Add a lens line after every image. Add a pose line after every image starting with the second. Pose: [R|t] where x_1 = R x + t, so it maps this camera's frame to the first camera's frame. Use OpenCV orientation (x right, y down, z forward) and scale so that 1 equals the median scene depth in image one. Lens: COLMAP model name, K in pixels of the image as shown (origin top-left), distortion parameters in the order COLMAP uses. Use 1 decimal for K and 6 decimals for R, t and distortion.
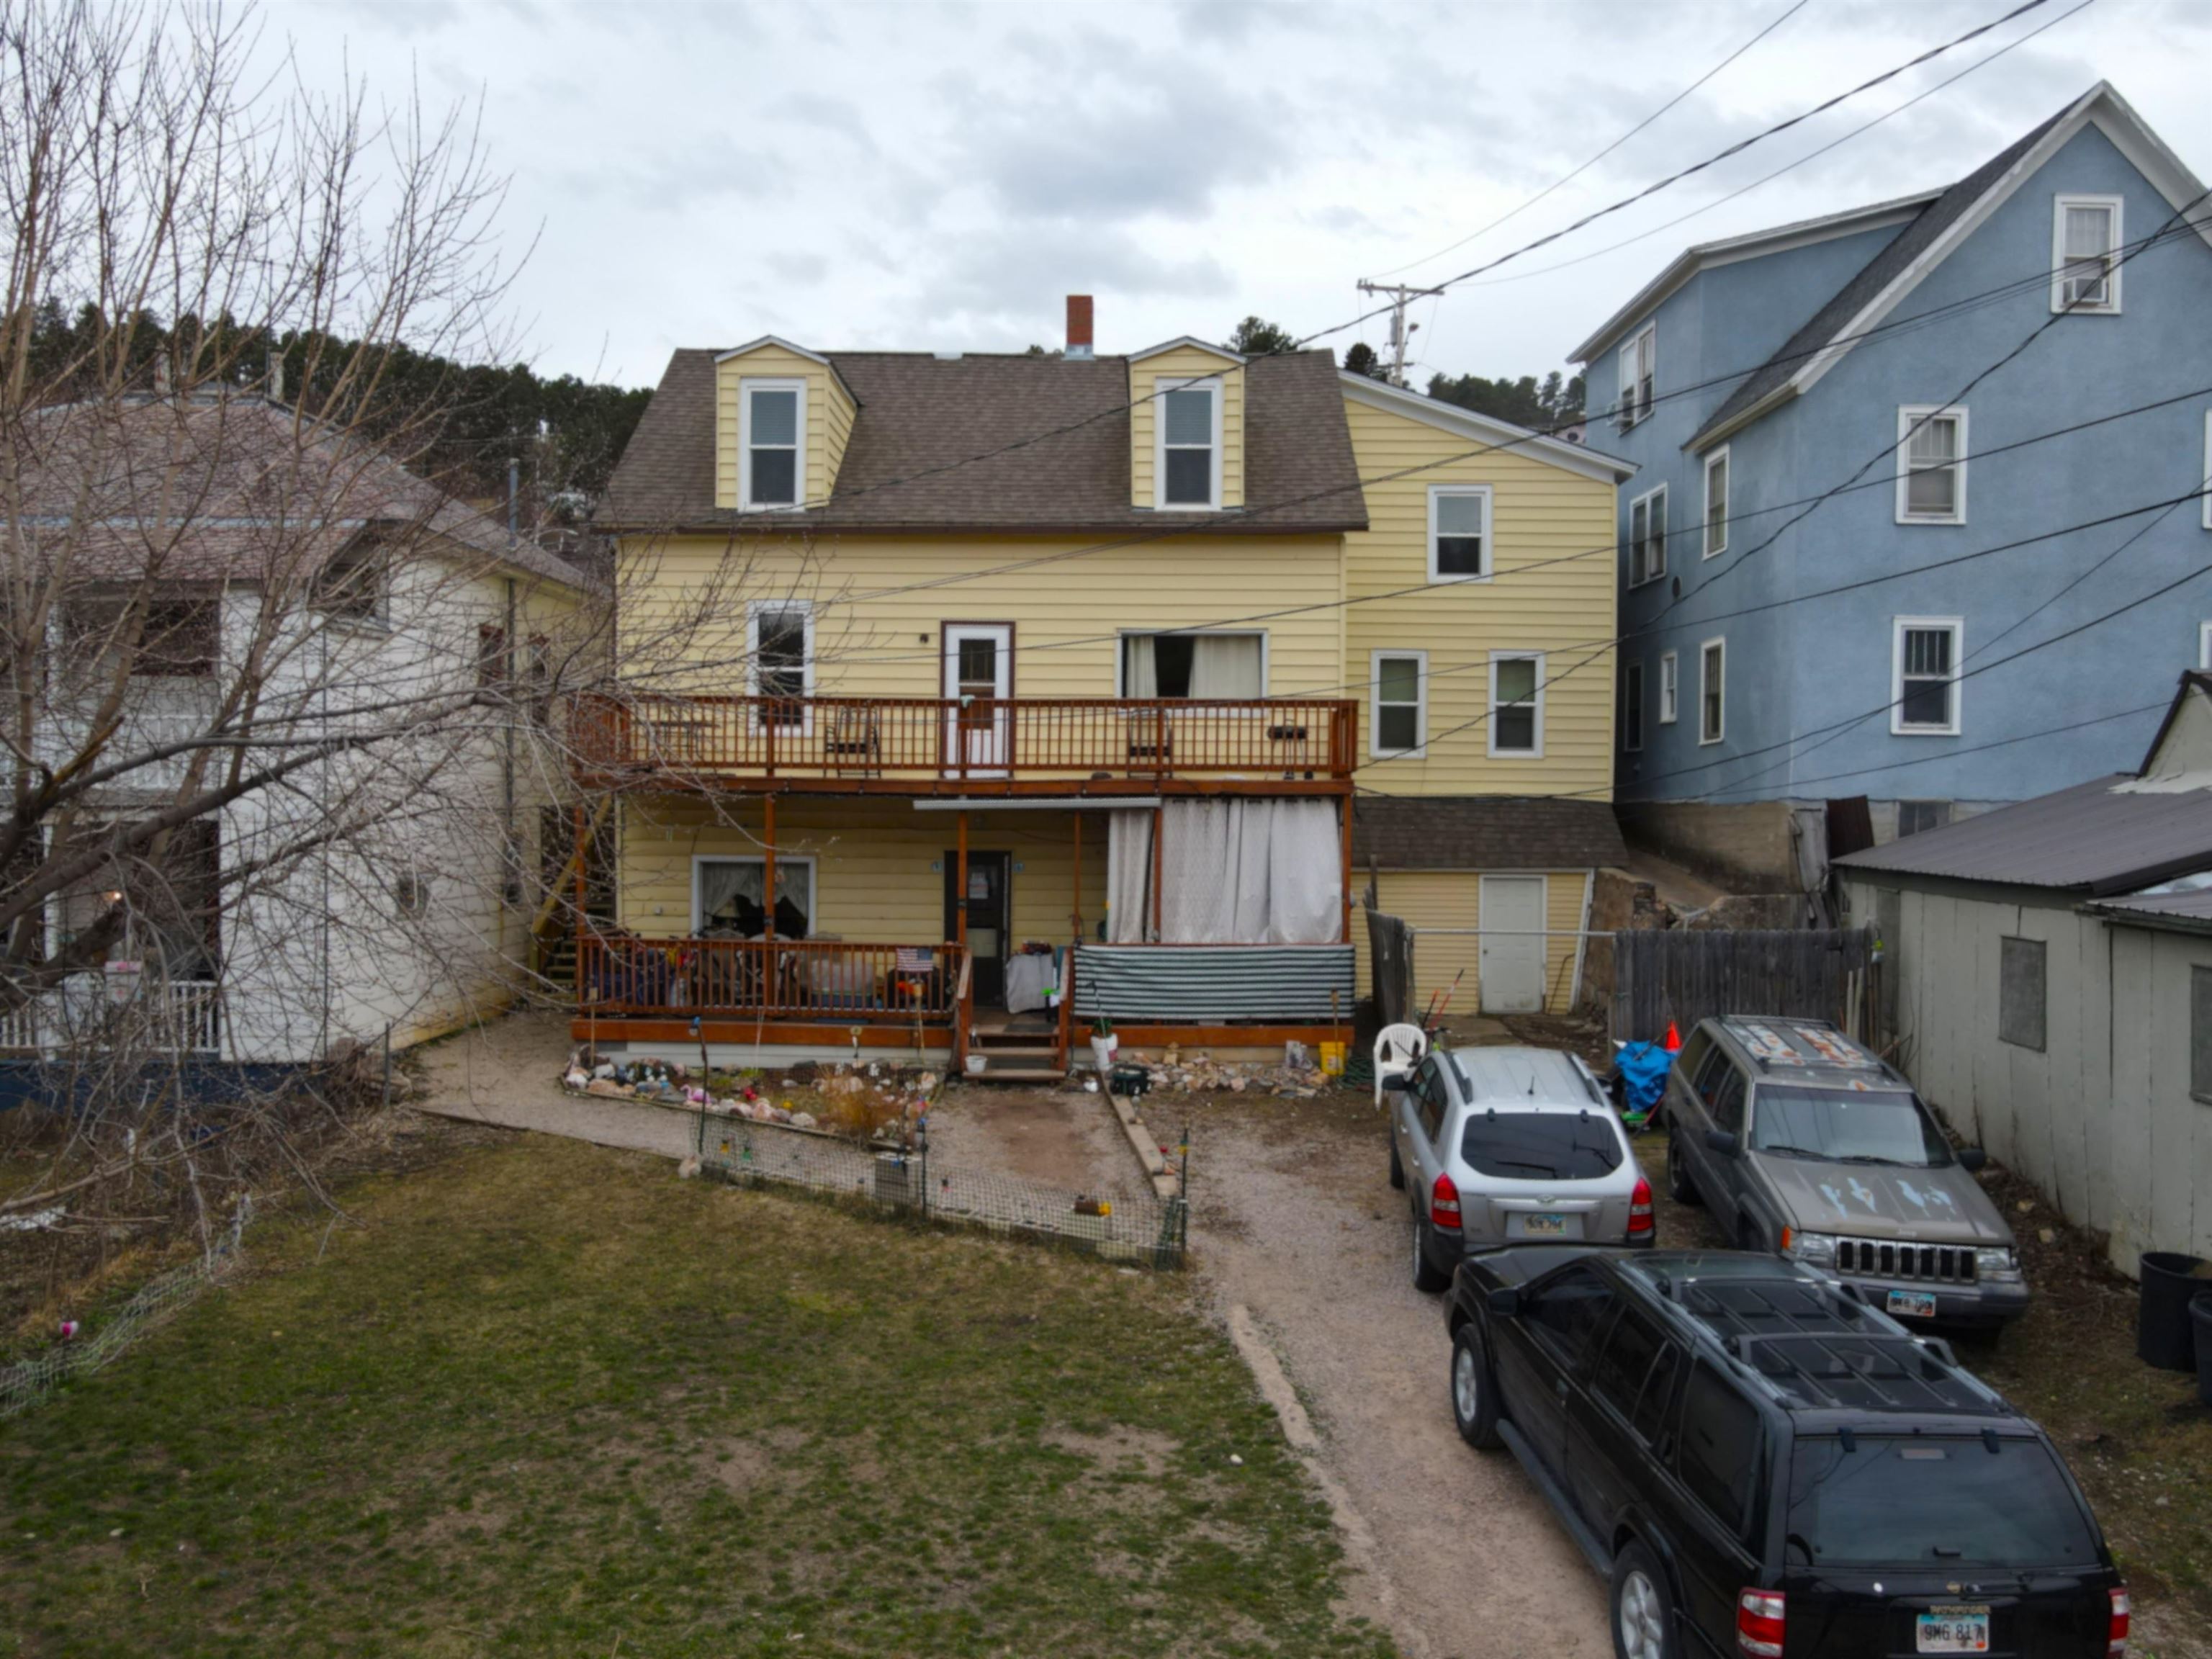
lens RADIAL K [[1573.8, 0, 1105.5], [0, 1573.8, 834.8], [0, 0, 1]] dist [0.021930, -0.001129]
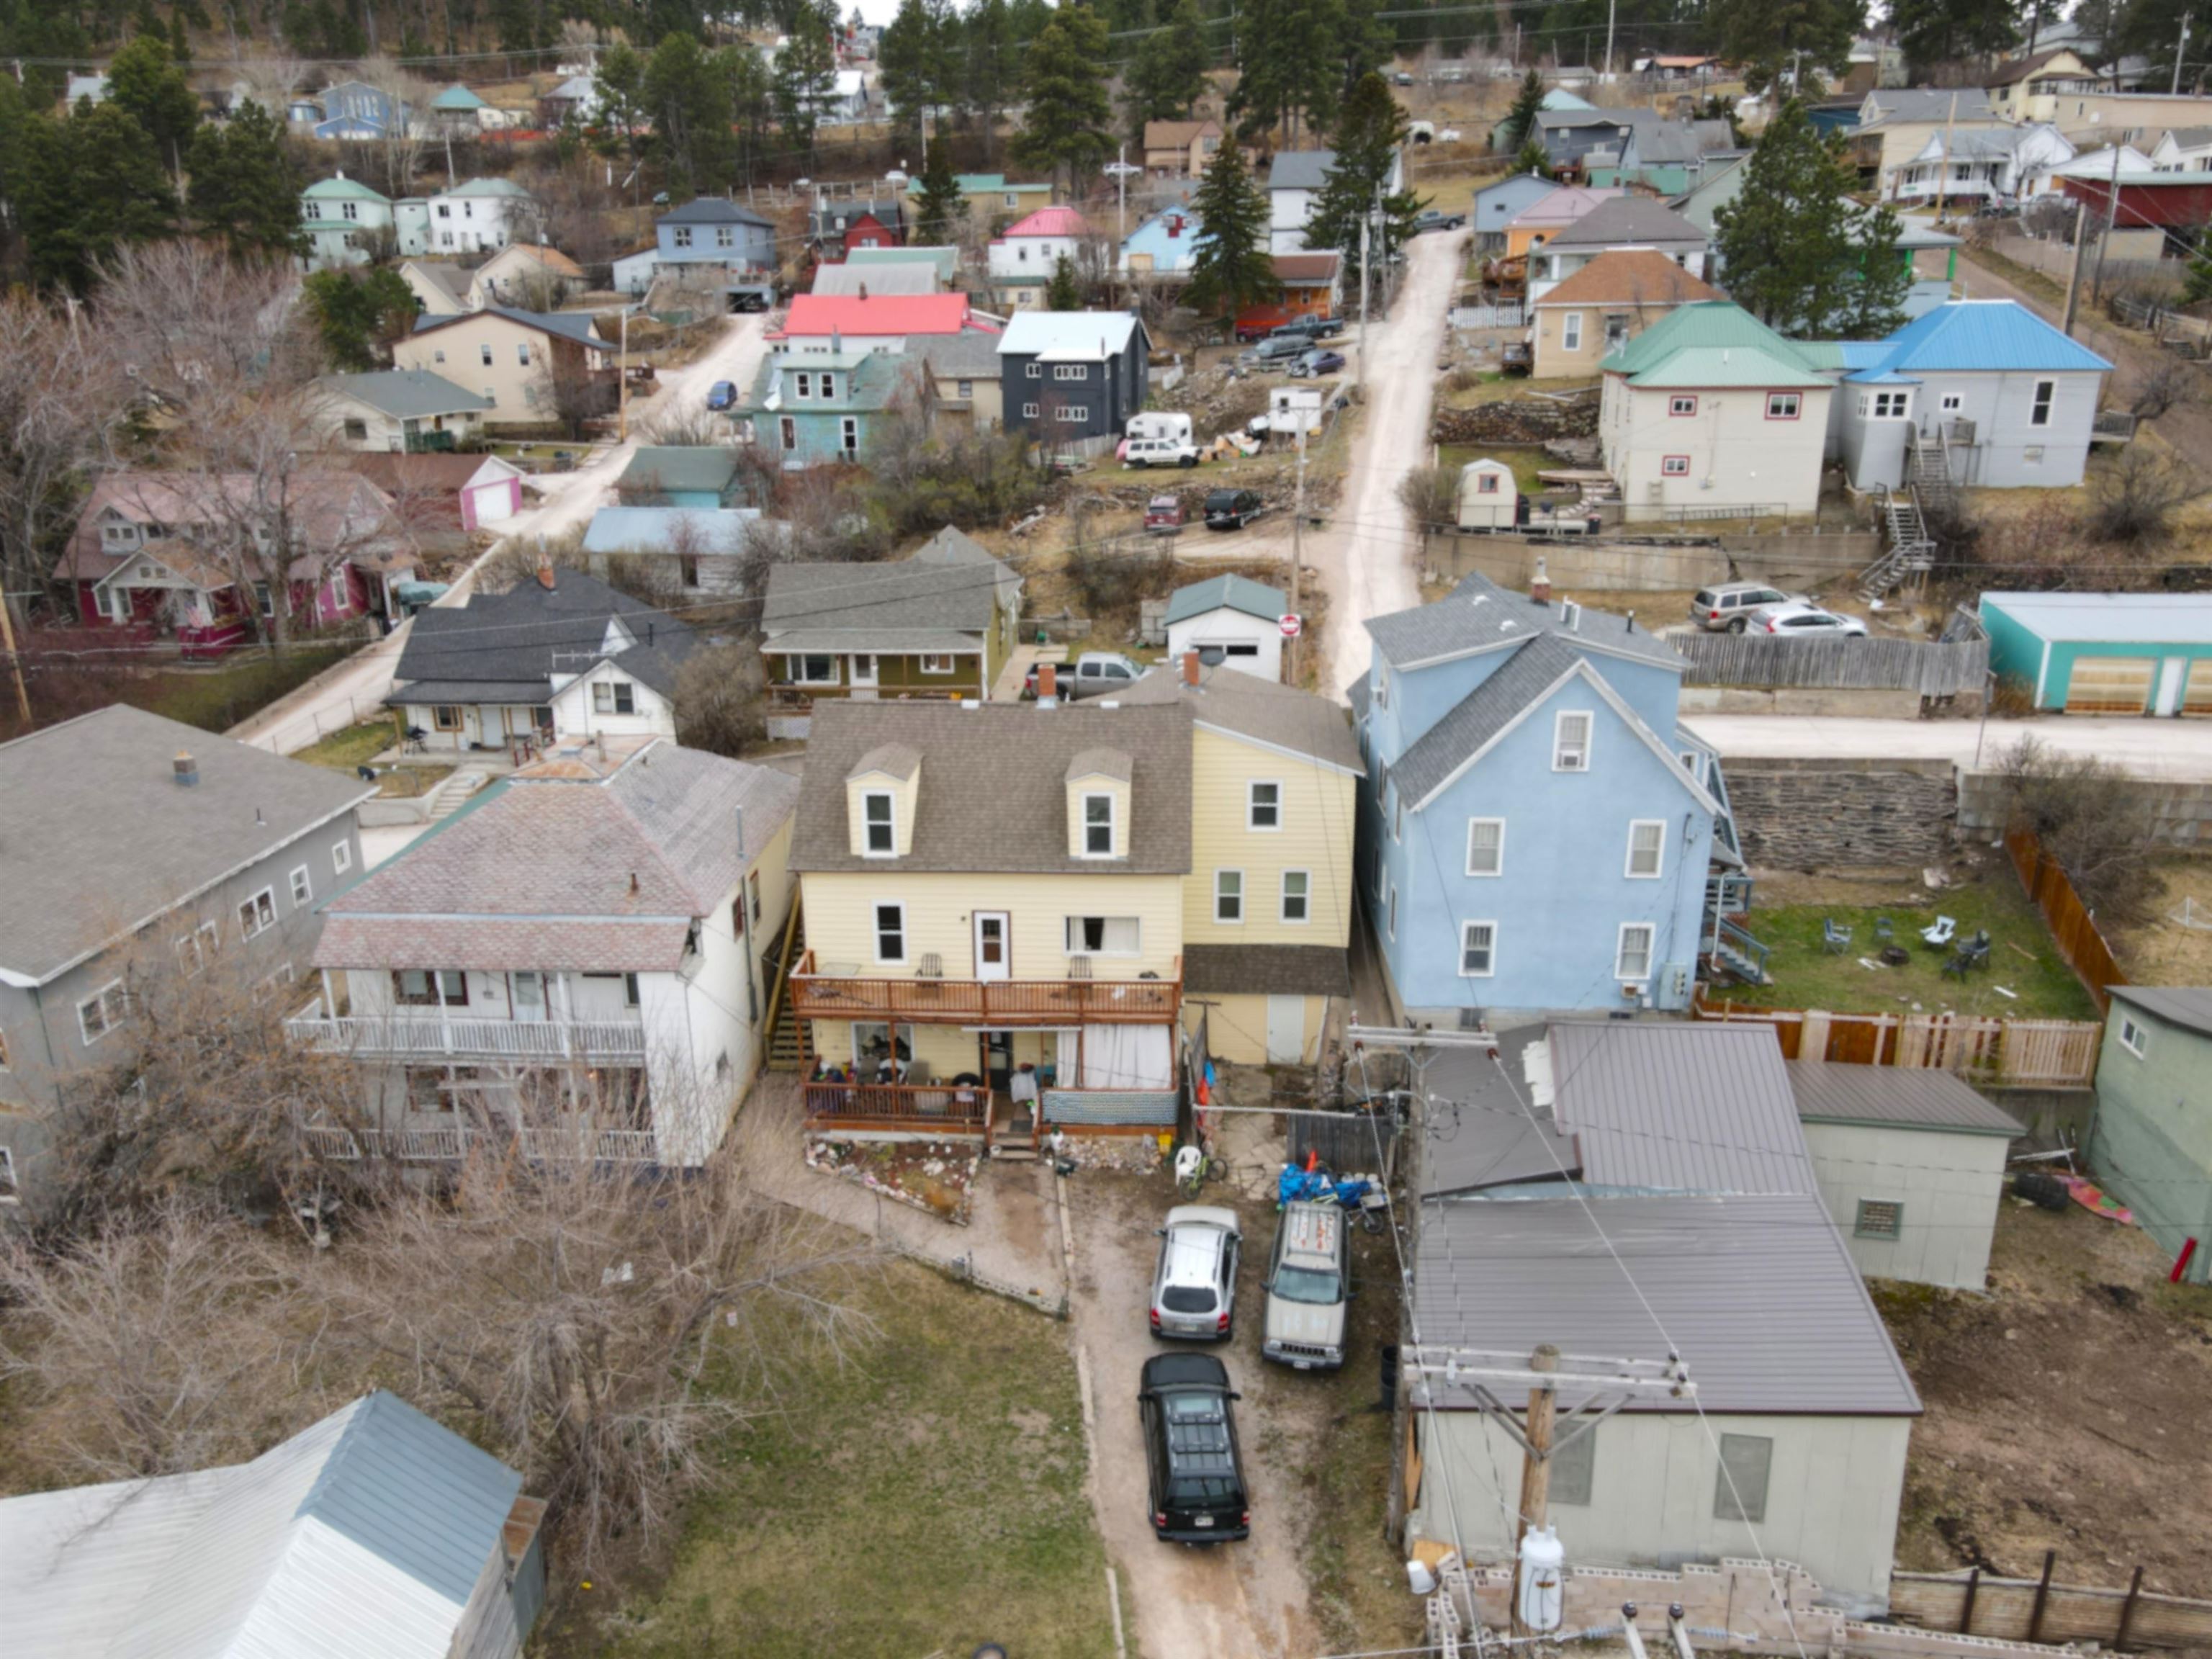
lens RADIAL K [[1573.8, 0, 1107.2], [0, 1573.8, 824.0], [0, 0, 1]] dist [0.021930, -0.001129]
pose [[0.999240, -0.003627, -0.038799, 0.148546], [0.015128, 0.953678, 0.300447, -0.889383], [0.035912, -0.300806, 0.953009, -0.868898]]
